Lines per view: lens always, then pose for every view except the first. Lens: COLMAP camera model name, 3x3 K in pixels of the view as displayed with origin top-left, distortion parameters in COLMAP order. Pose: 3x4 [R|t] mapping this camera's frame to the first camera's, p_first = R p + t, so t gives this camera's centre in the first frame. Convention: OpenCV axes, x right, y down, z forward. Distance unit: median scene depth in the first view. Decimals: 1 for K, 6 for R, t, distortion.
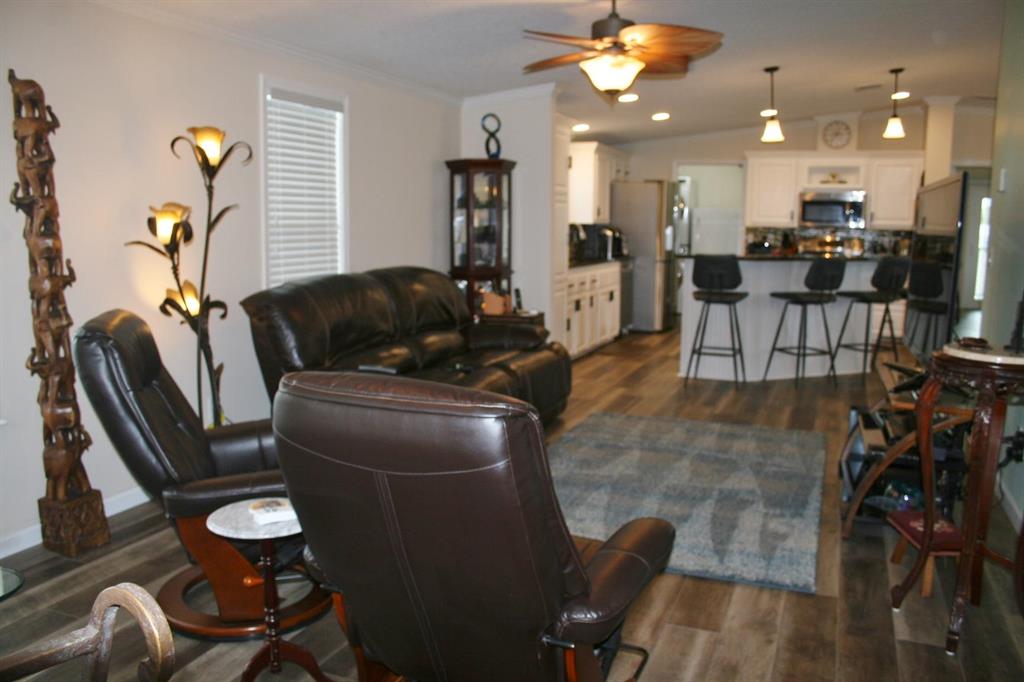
lens RADIAL K [[835.5, 0, 512.0], [0, 835.5, 341.0], [0, 0, 1]] dist [-0.148477, 0.132289]
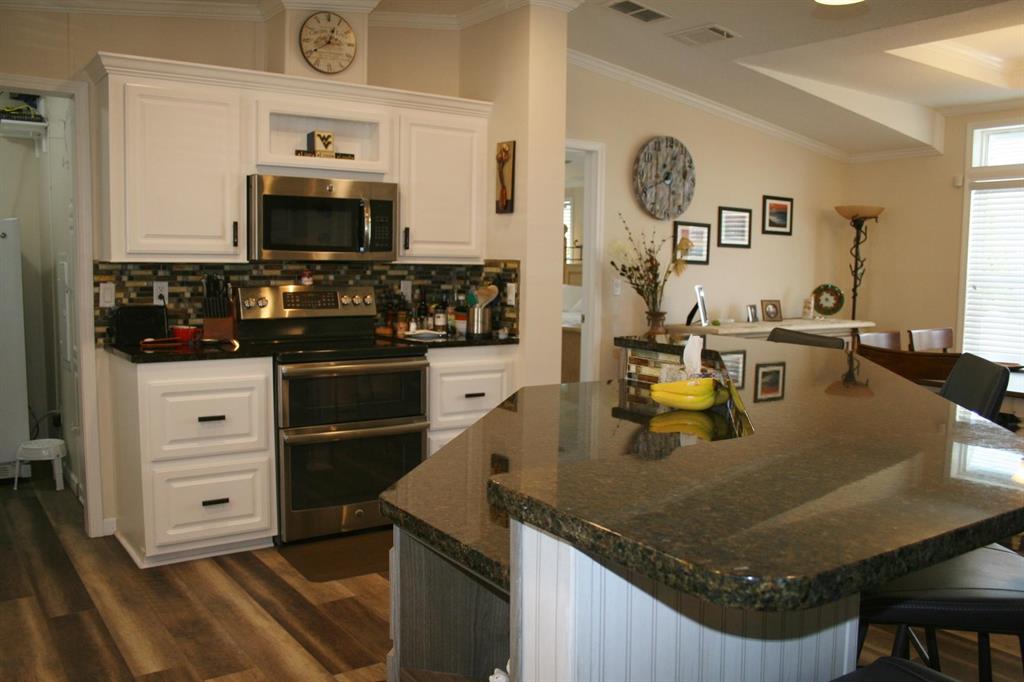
lens RADIAL K [[858.1, 0, 506.6], [0, 858.1, 346.0], [0, 0, 1]] dist [-0.151111, 0.135007]
pose [[0.534028, -0.086994, 0.840979, 0.099065], [0.111141, 0.993284, 0.032174, -0.142925], [-0.838130, 0.076286, 0.540110, 0.988218]]
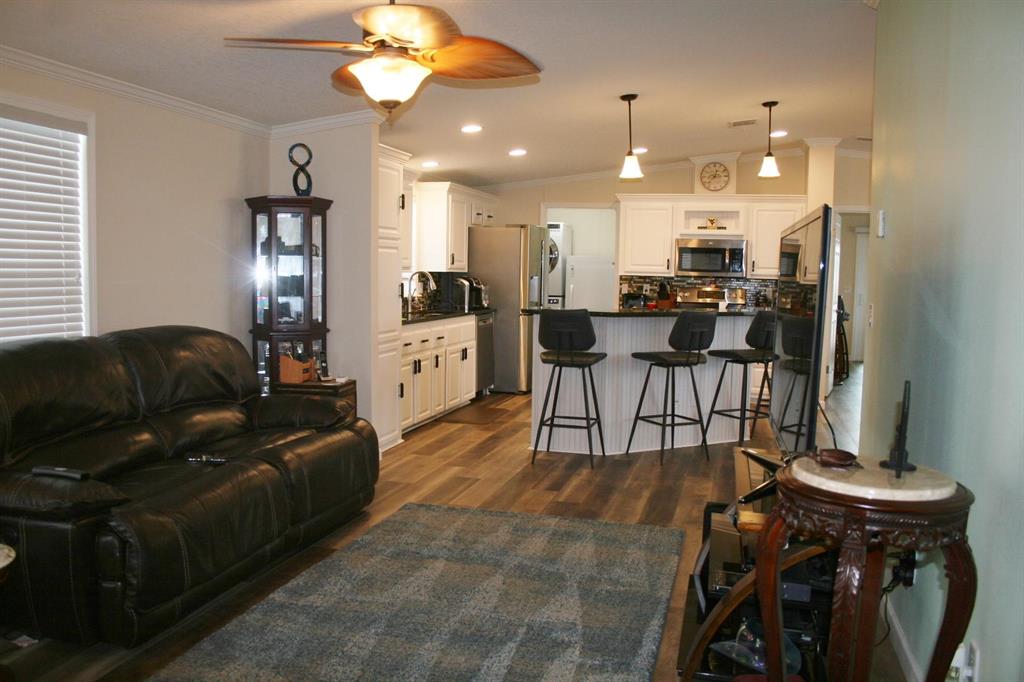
lens RADIAL K [[848.1, 0, 506.8], [0, 848.1, 344.7], [0, 0, 1]] dist [-0.153156, 0.137700]
pose [[0.994146, -0.001769, 0.108032, 0.088892], [0.007485, 0.998591, -0.052534, -0.021827], [-0.107786, 0.053035, 0.992758, 0.135000]]
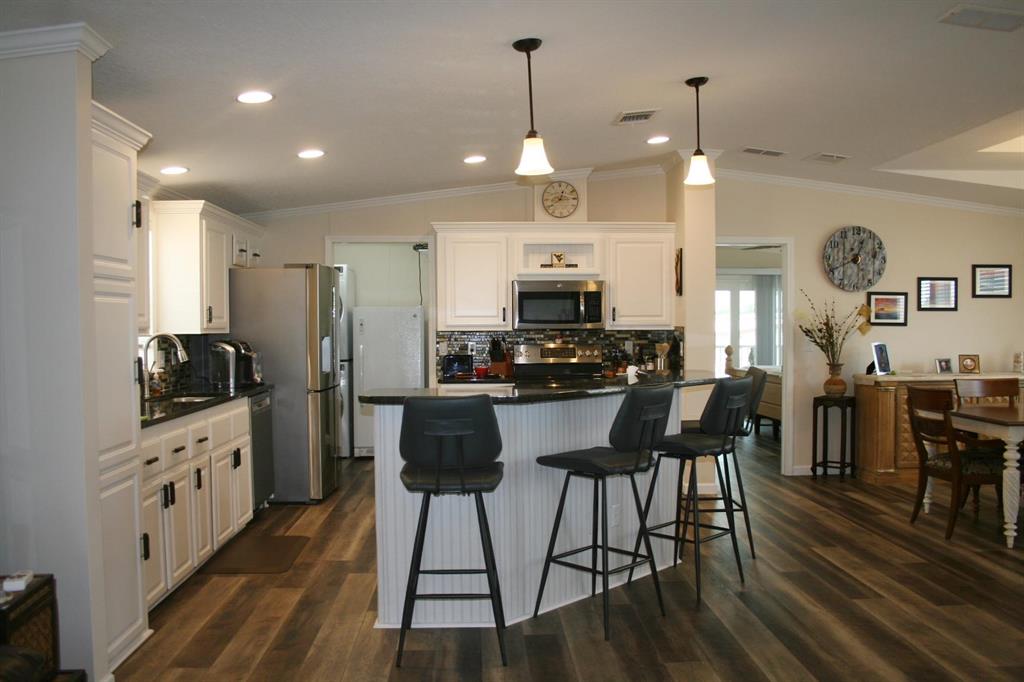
lens RADIAL K [[858.1, 0, 506.6], [0, 858.1, 346.0], [0, 0, 1]] dist [-0.151111, 0.135007]
pose [[0.912719, -0.026785, 0.407709, 0.070727], [0.074289, 0.992096, -0.101131, -0.077358], [-0.401777, 0.122592, 0.907494, 0.506895]]
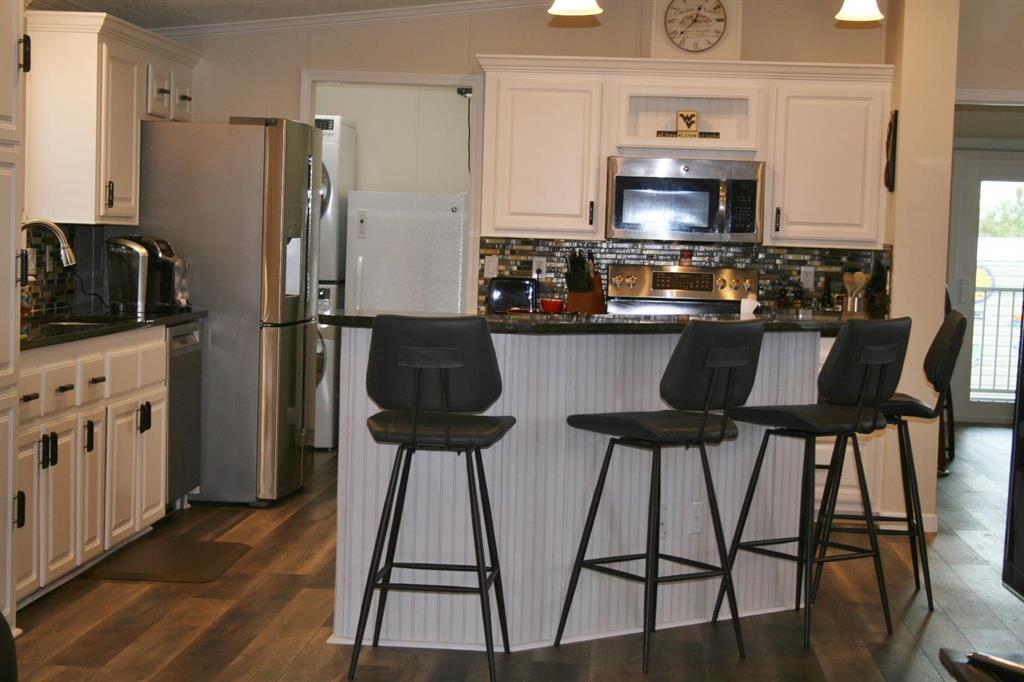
lens RADIAL K [[1835.4, 0, 512.0], [0, 1835.4, 341.0], [0, 0, 1]] dist [0.004961, 0.146595]
pose [[0.951333, 0.001908, 0.308158, 0.027736], [0.021514, 0.997130, -0.072592, -0.032458], [-0.307412, 0.075689, 0.948562, 0.207009]]
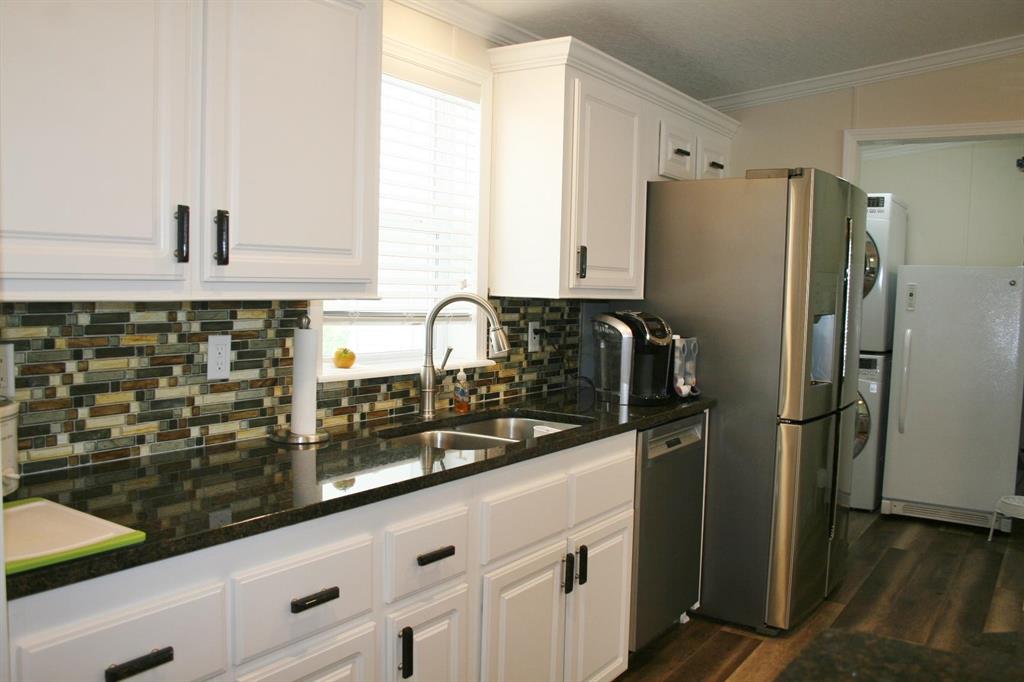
lens RADIAL K [[858.1, 0, 506.6], [0, 858.1, 346.0], [0, 0, 1]] dist [-0.151111, 0.135007]
pose [[0.975927, 0.032185, -0.215711, 0.205389], [-0.047934, 0.996521, -0.068178, -0.141484], [0.212766, 0.076877, 0.974074, 0.958040]]
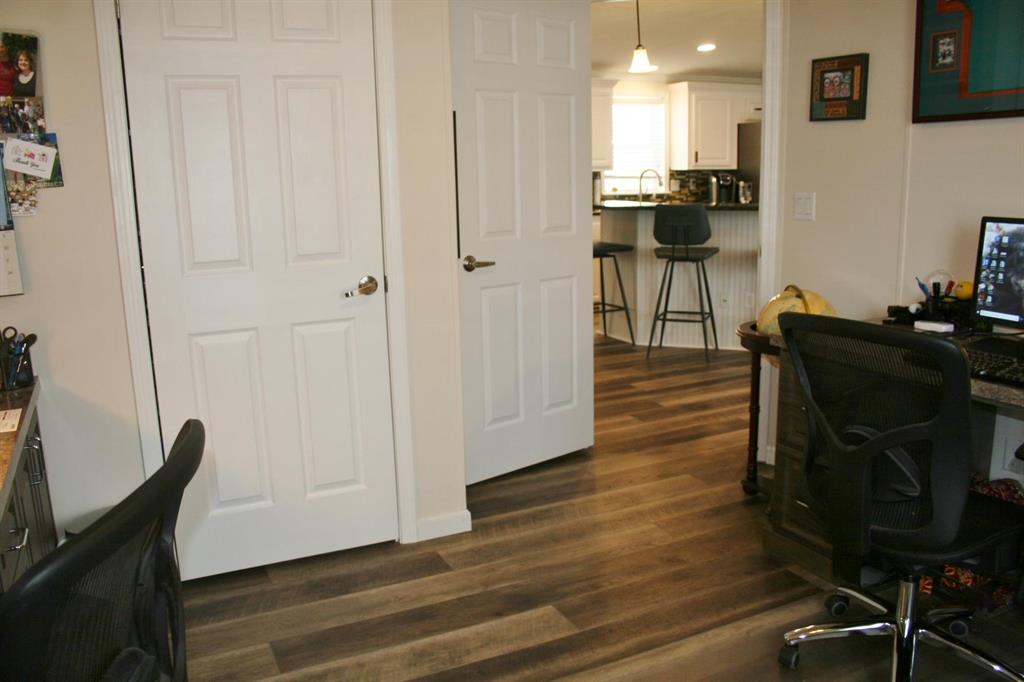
lens RADIAL K [[848.1, 0, 506.8], [0, 848.1, 344.7], [0, 0, 1]] dist [-0.153156, 0.137700]
pose [[0.741595, 0.108464, -0.662021, 0.819682], [-0.064456, 0.993798, 0.090618, -0.026549], [0.667744, -0.024531, 0.743987, 0.229239]]
